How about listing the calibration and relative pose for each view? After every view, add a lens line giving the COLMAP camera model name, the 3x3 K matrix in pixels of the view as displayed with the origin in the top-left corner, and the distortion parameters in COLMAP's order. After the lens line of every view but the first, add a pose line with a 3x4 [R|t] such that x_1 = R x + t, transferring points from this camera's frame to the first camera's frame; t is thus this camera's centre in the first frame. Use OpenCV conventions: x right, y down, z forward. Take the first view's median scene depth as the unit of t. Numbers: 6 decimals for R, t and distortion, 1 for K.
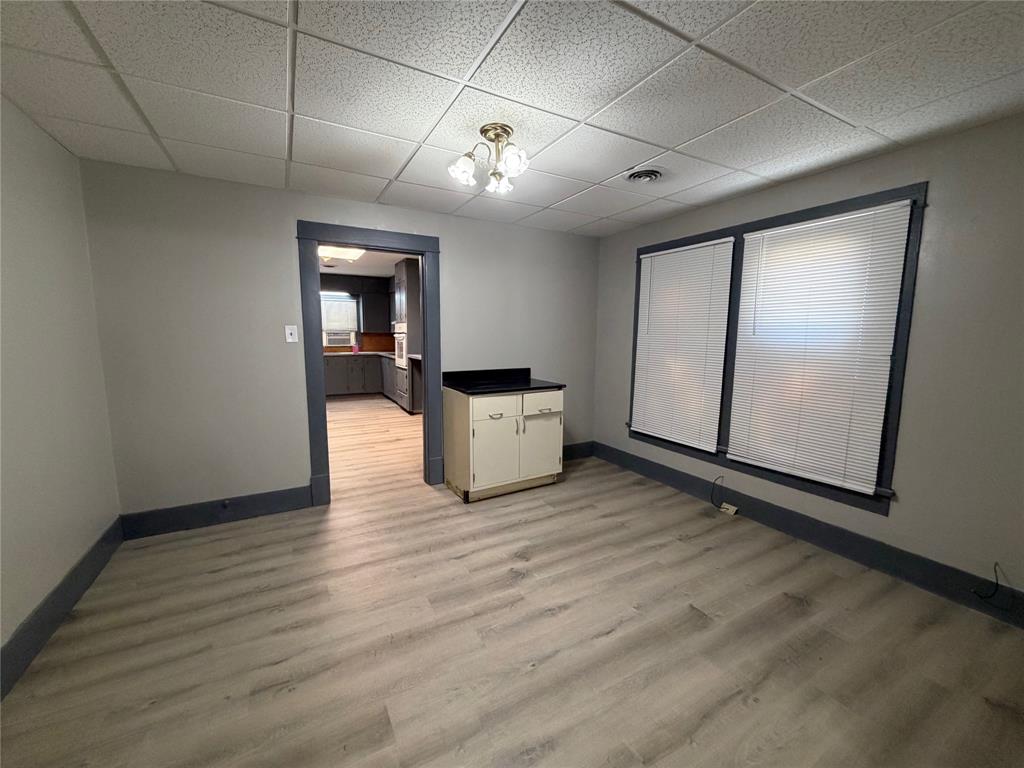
lens RADIAL K [[409.8, 0, 511.6], [0, 409.8, 380.1], [0, 0, 1]] dist [0.000245, -0.000254]
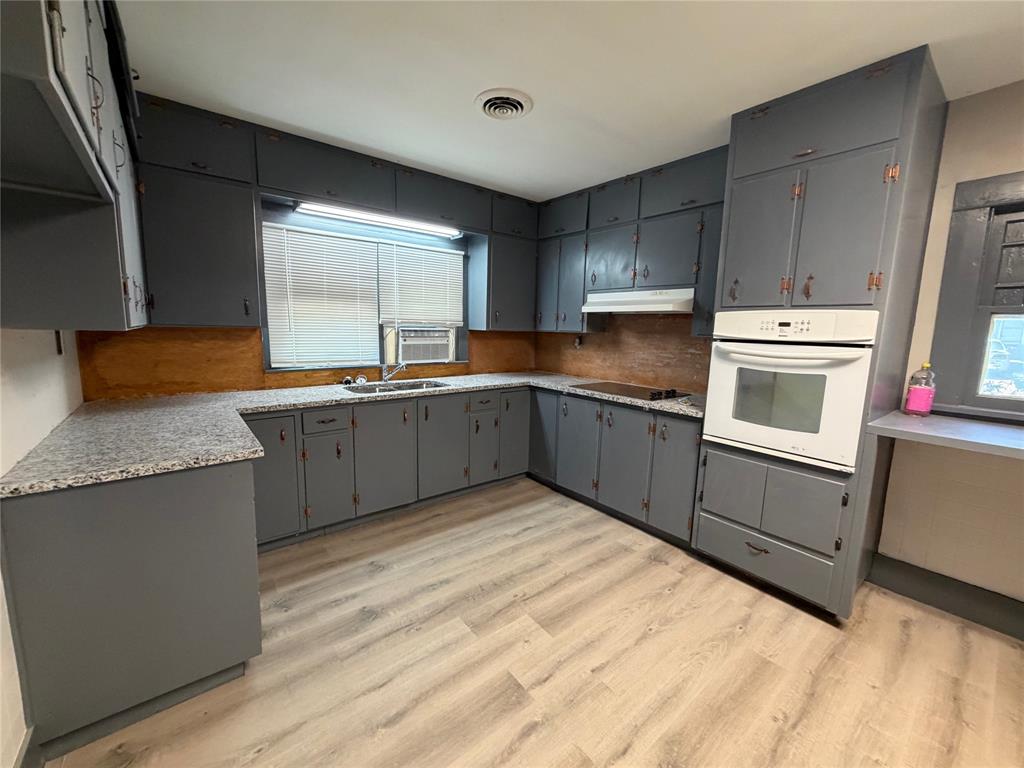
lens RADIAL K [[409.8, 0, 511.0], [0, 409.8, 384.1], [0, 0, 1]] dist [0.000245, -0.000254]
pose [[0.985363, -0.001430, 0.170462, -0.415266], [-0.002328, 0.999759, 0.021840, -0.072502], [-0.170452, -0.021917, 0.985122, 0.596571]]
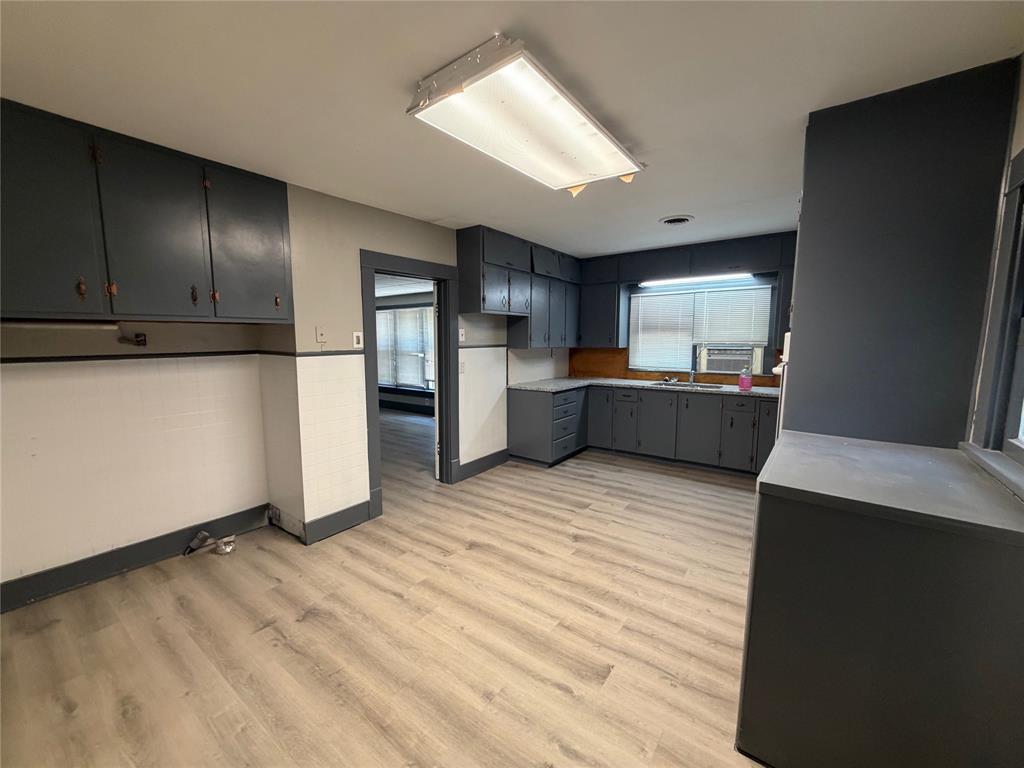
lens RADIAL K [[409.8, 0, 508.5], [0, 409.8, 382.6], [0, 0, 1]] dist [0.000245, -0.000254]
pose [[0.411149, 0.095750, -0.906526, -0.044265], [-0.106113, 0.992735, 0.056729, -0.072315], [0.905371, 0.072870, 0.418322, 0.518314]]
